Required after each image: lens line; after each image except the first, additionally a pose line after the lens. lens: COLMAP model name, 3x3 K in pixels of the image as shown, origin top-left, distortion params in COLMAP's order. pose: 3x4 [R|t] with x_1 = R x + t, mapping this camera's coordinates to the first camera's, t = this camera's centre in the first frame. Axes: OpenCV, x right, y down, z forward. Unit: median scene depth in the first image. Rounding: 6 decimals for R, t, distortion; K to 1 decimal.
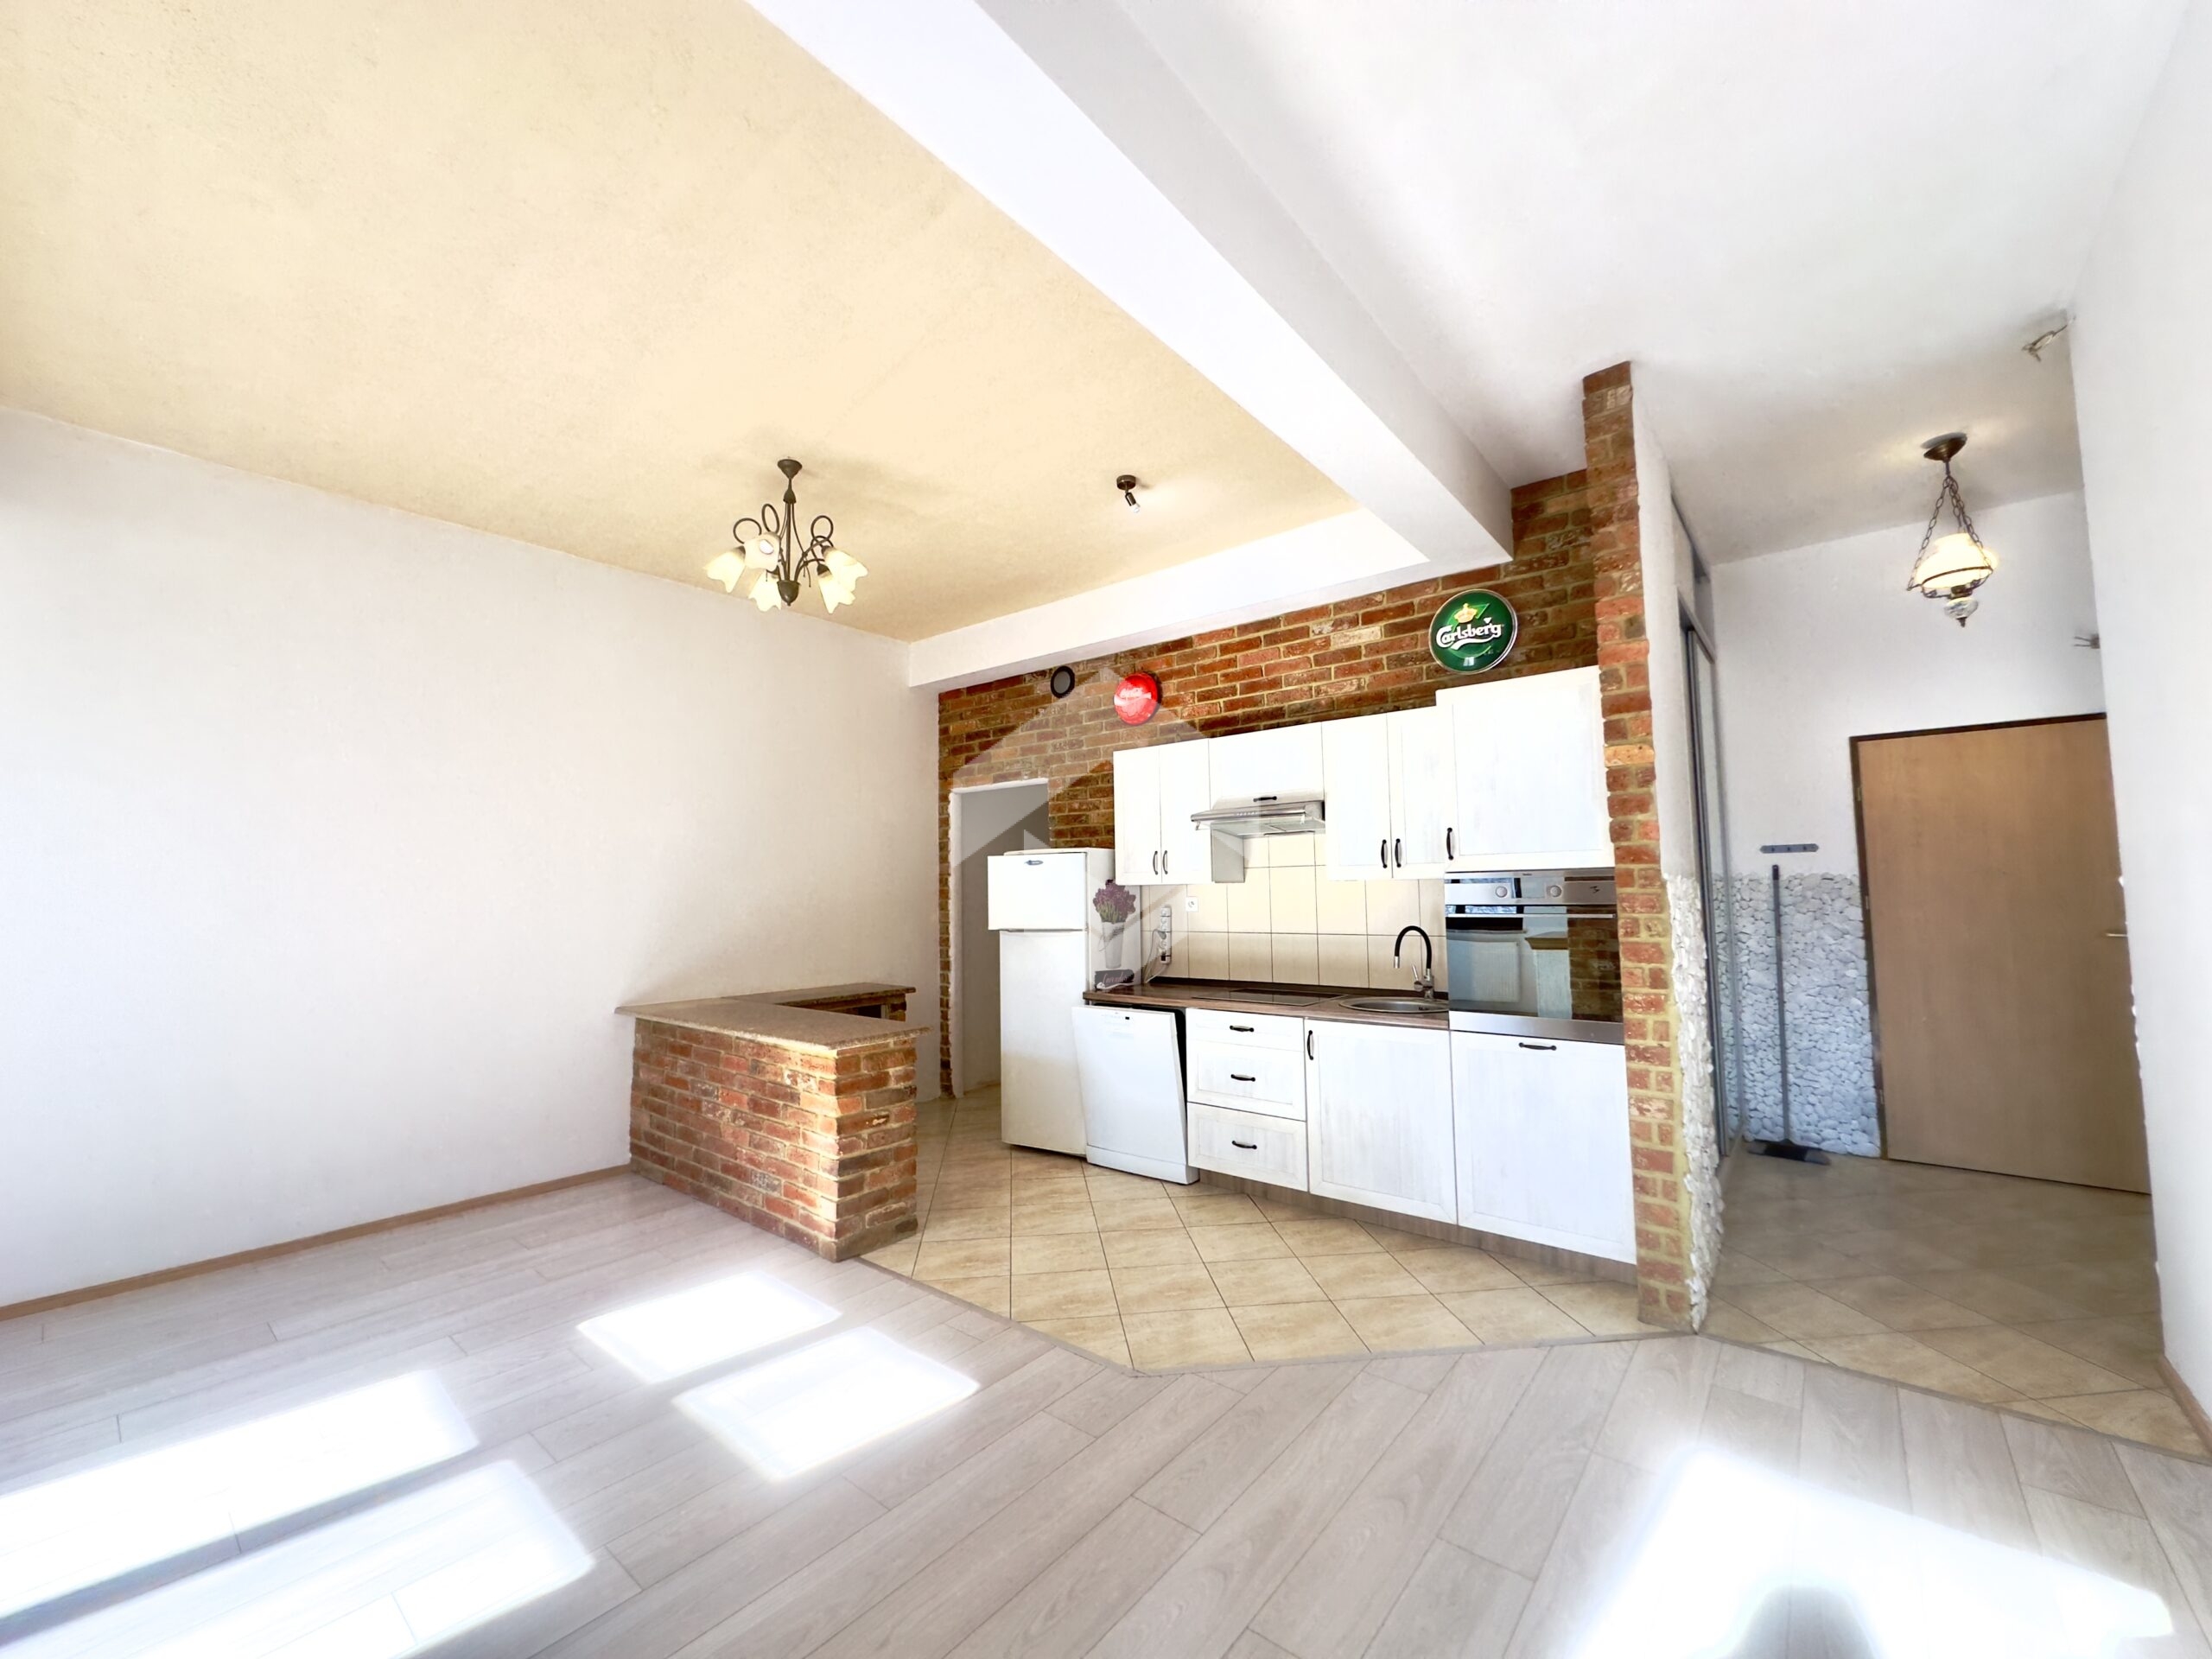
lens RADIAL K [[877.1, 0, 1105.9], [0, 877.1, 832.0], [0, 0, 1]] dist [-0.003108, 0.000056]
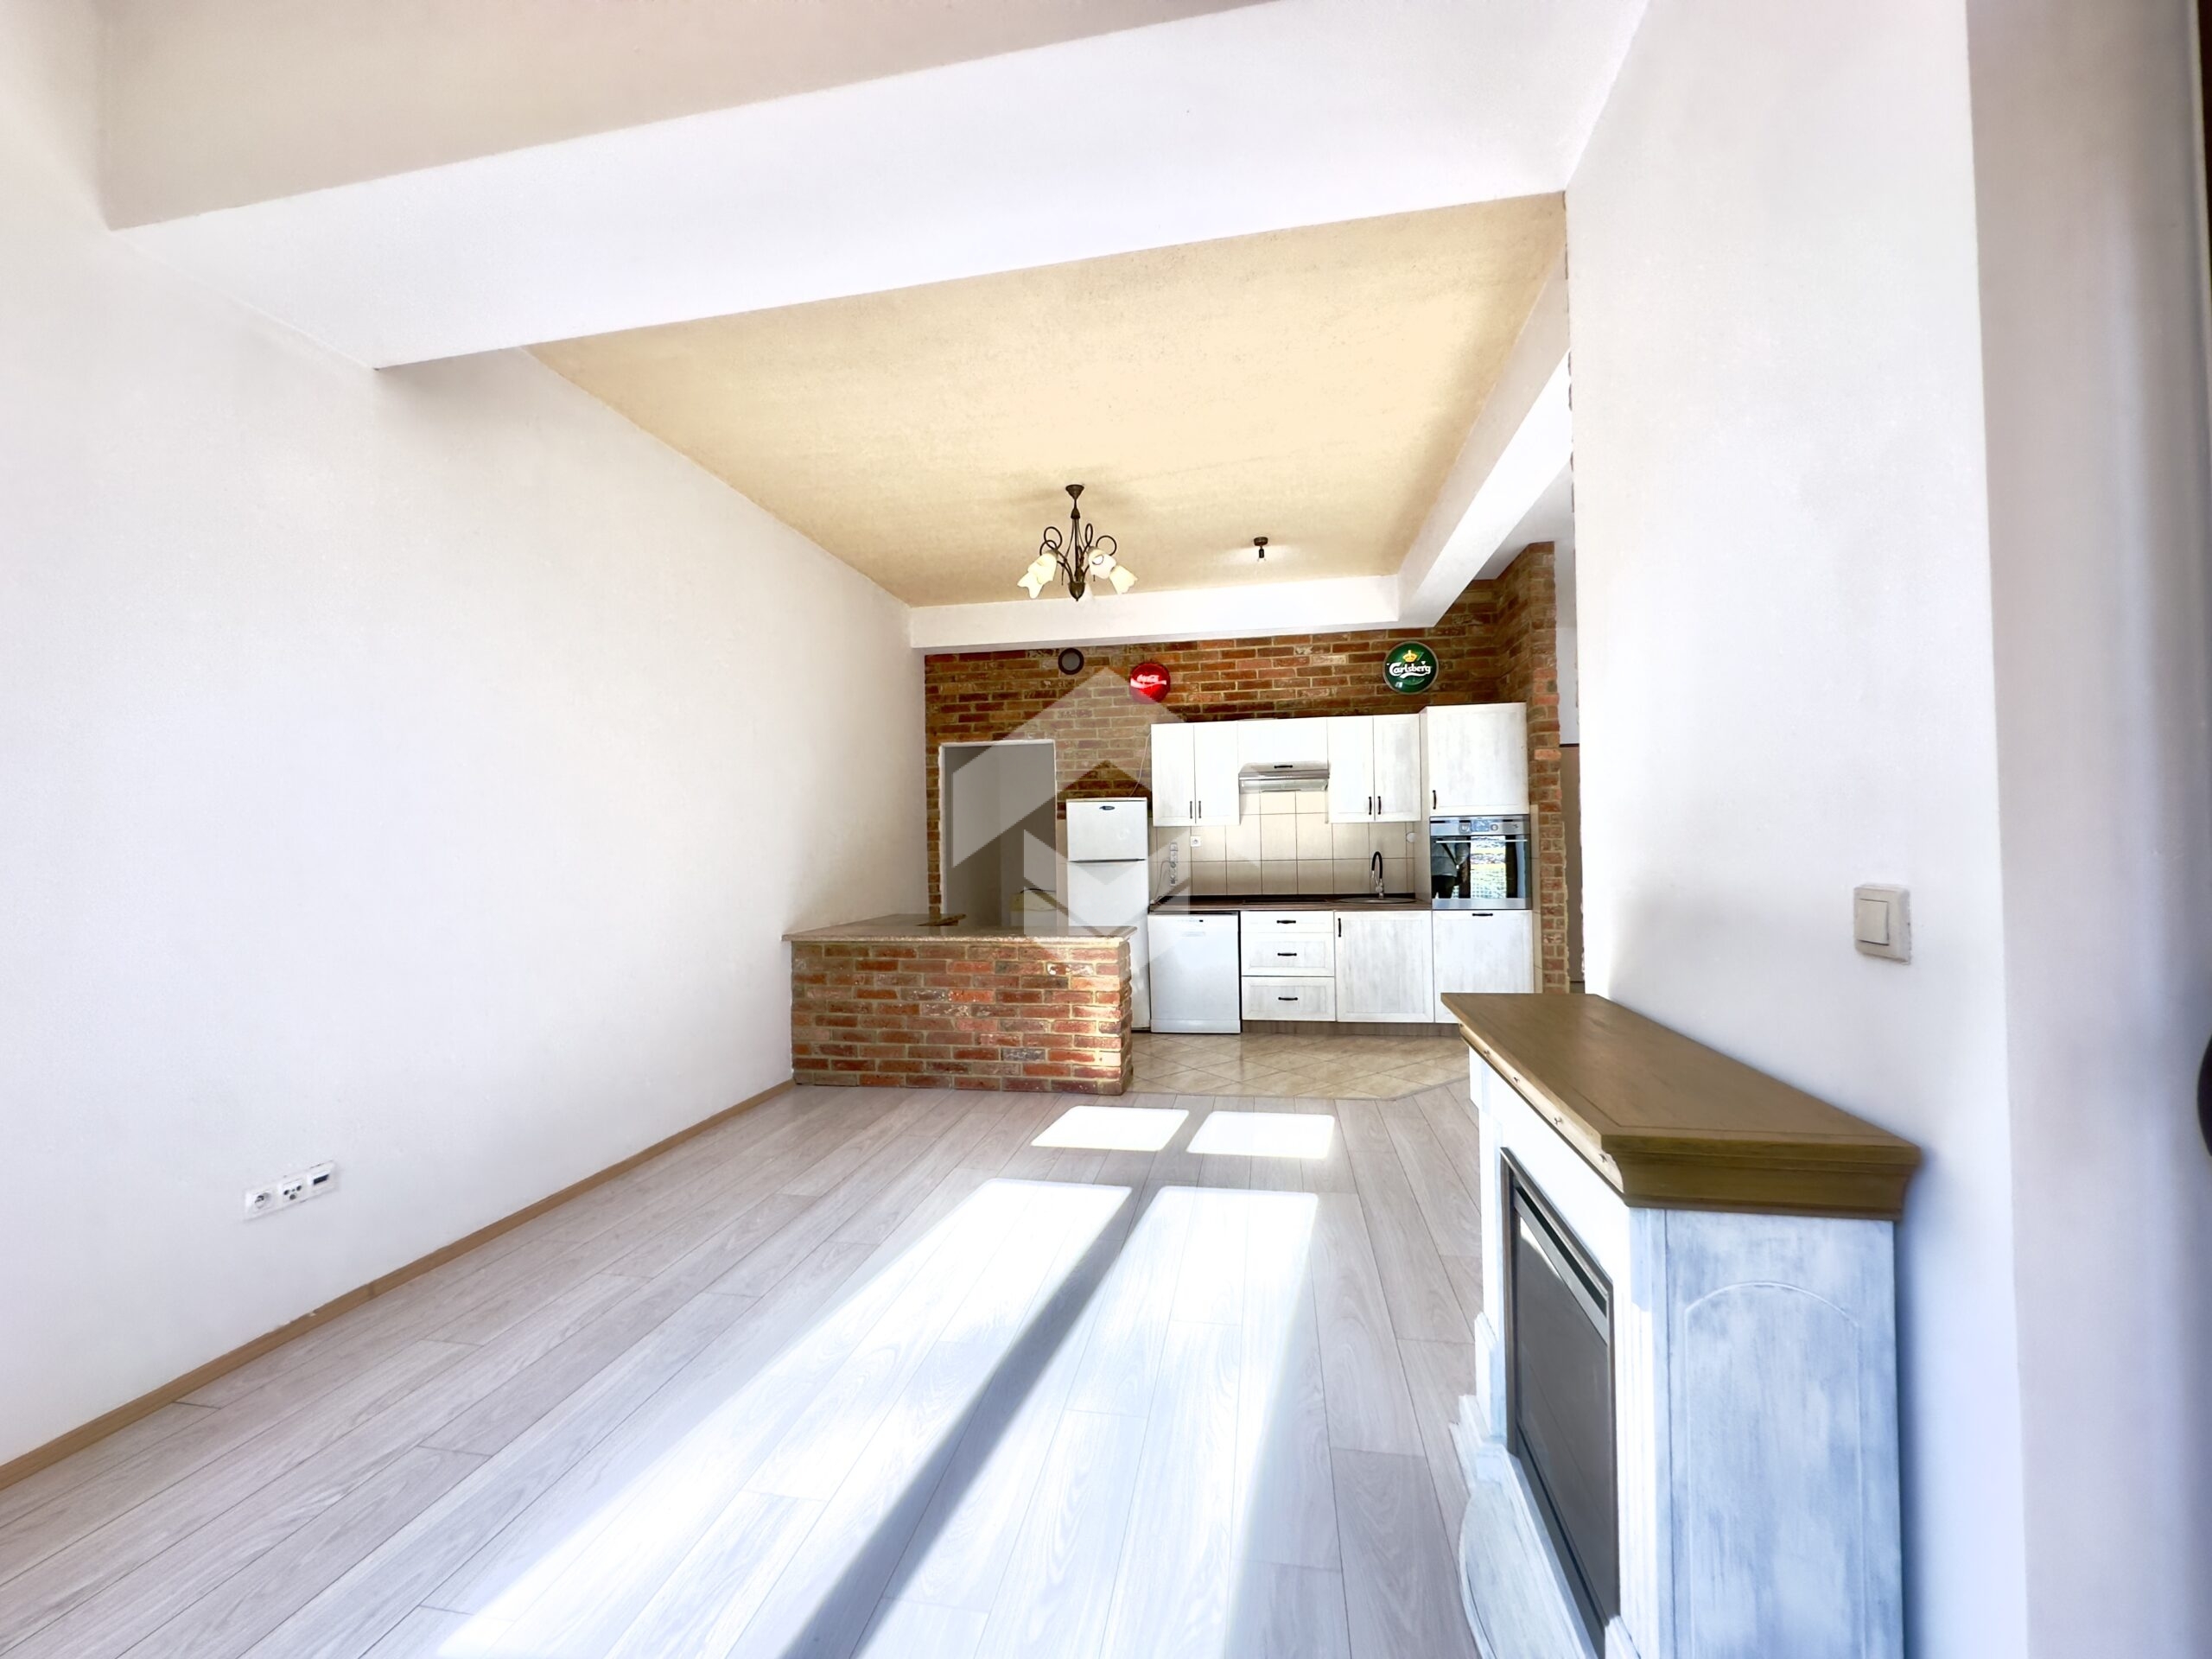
lens RADIAL K [[877.1, 0, 1105.9], [0, 877.1, 832.0], [0, 0, 1]] dist [-0.003108, 0.000056]
pose [[0.871465, 0.006622, 0.490414, -0.766036], [-0.028889, 0.998866, 0.037849, 0.023272], [-0.489607, -0.047151, 0.870667, -0.121673]]
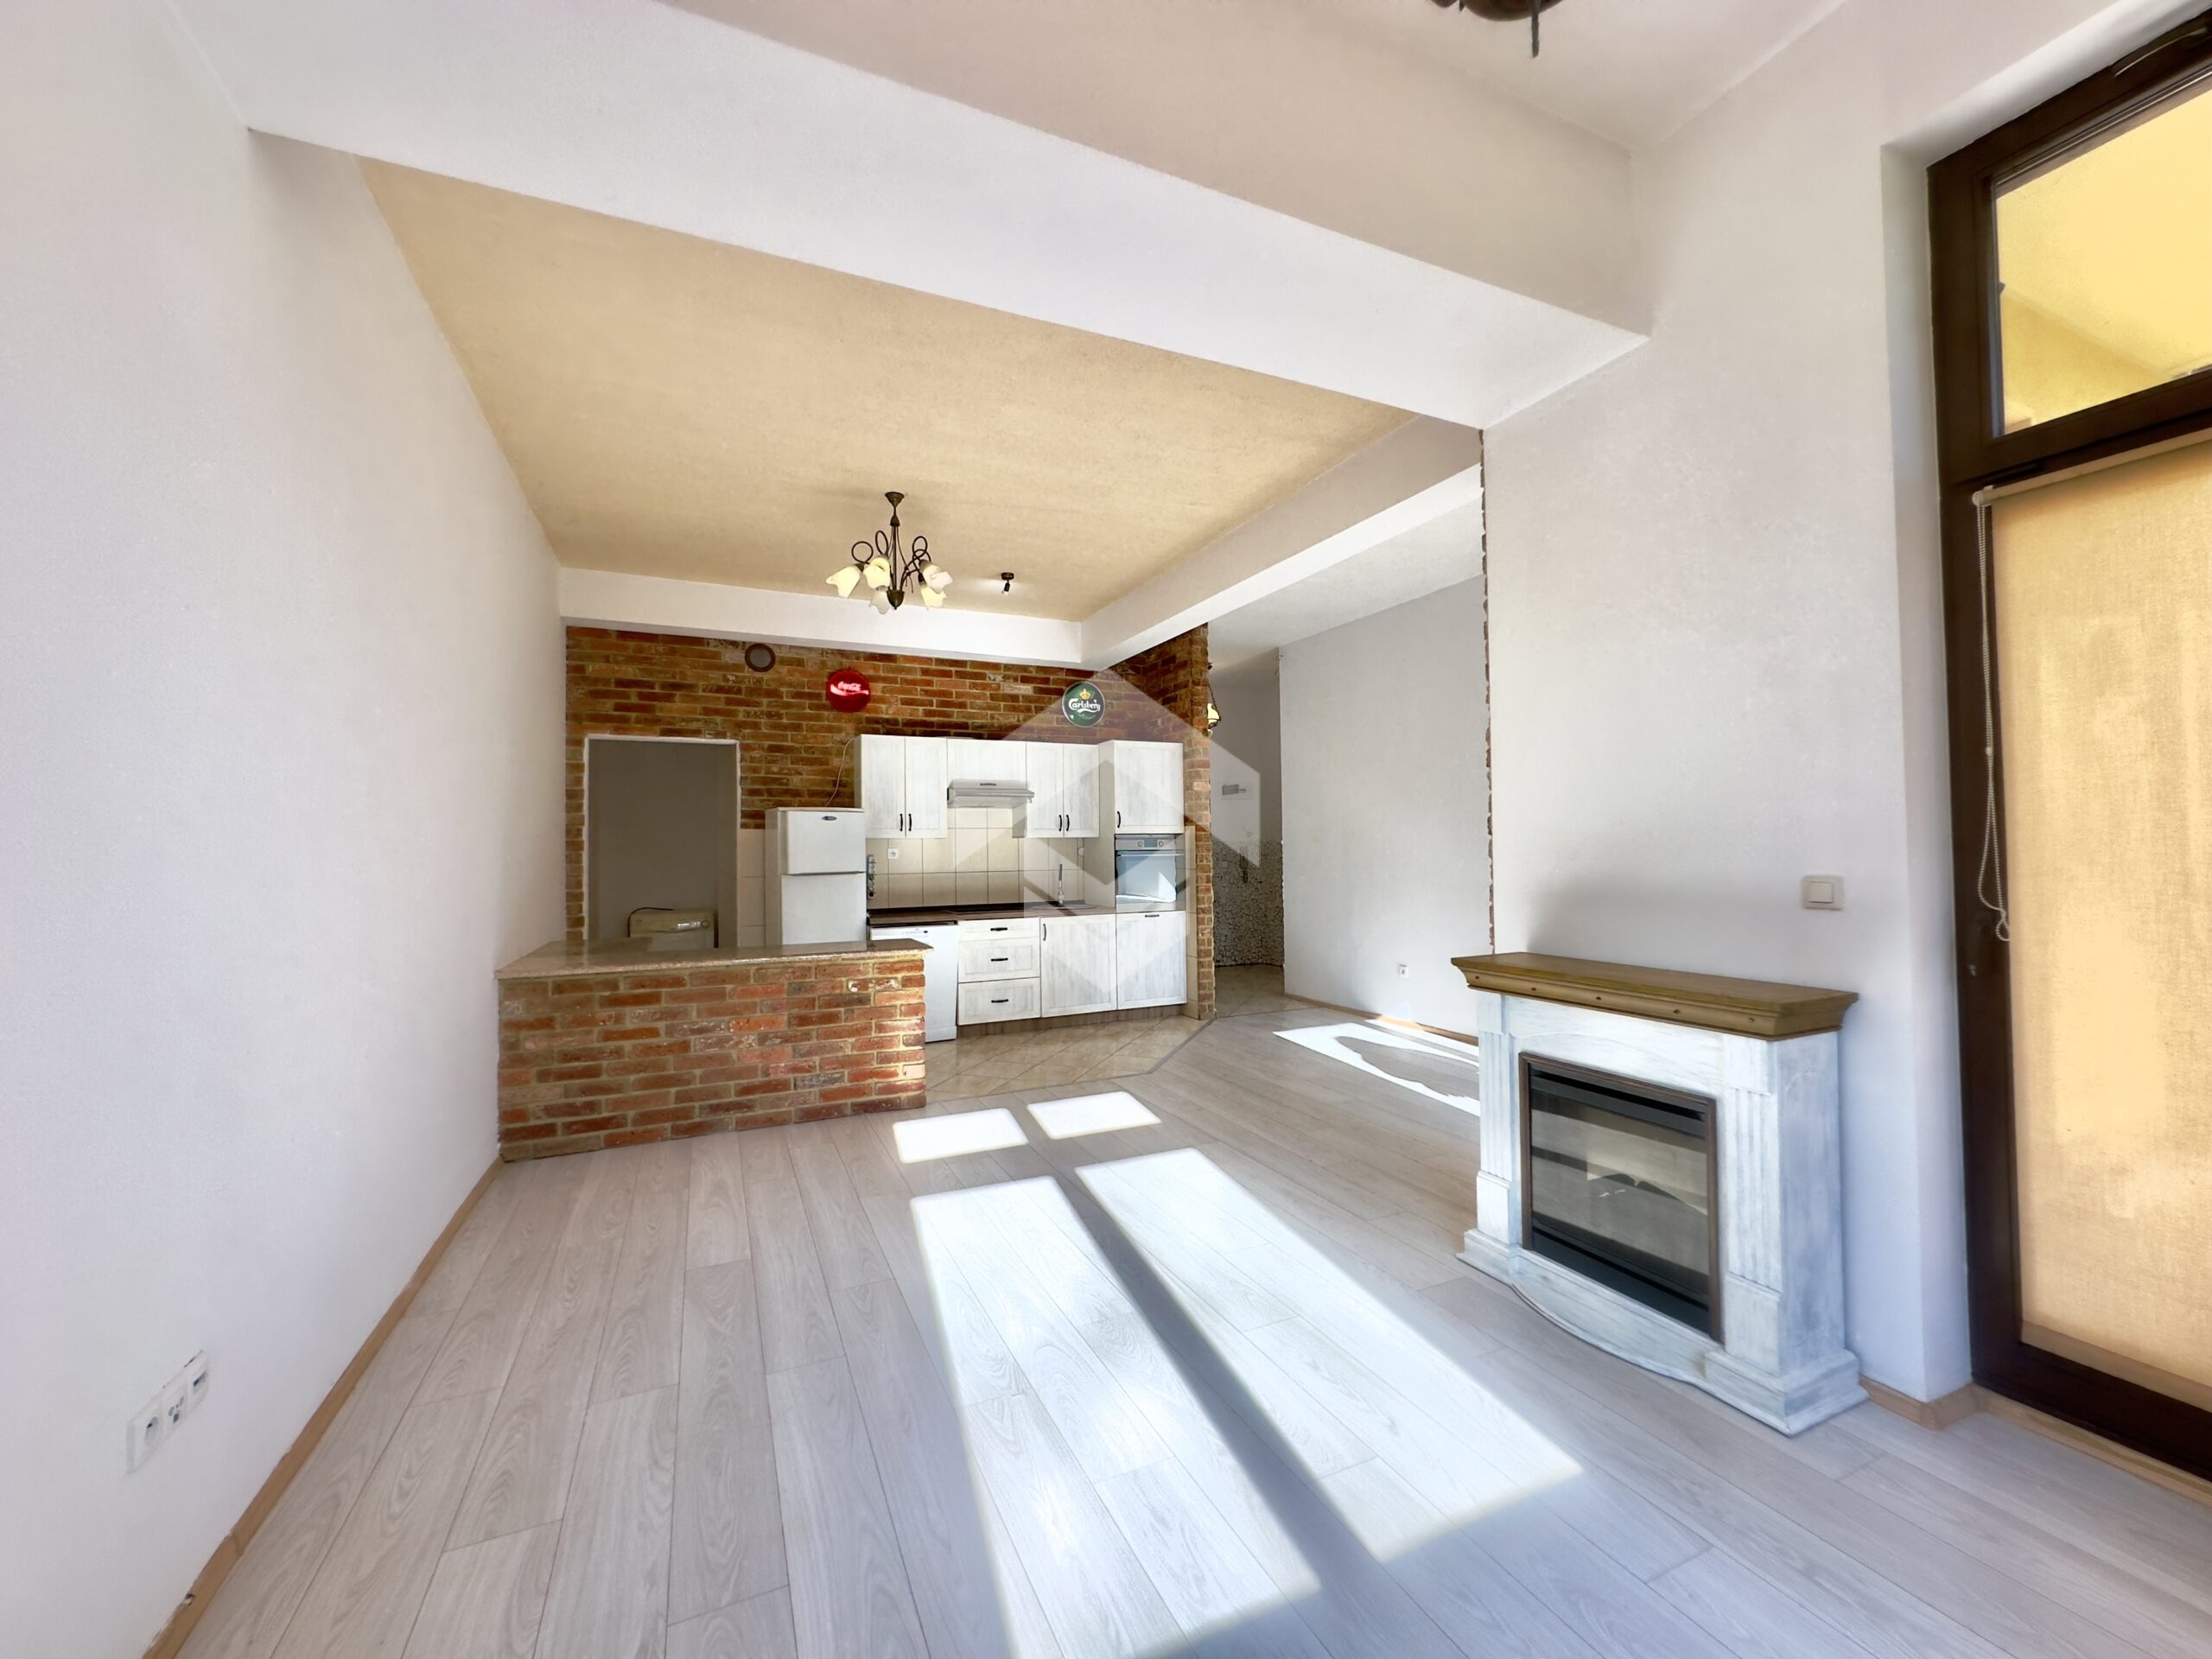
lens RADIAL K [[877.1, 0, 1105.9], [0, 877.1, 832.0], [0, 0, 1]] dist [-0.003108, 0.000056]
pose [[0.433197, 0.028904, 0.900836, -1.095433], [-0.056561, 0.998387, -0.004835, 0.041039], [-0.899523, -0.048857, 0.434133, 0.131344]]
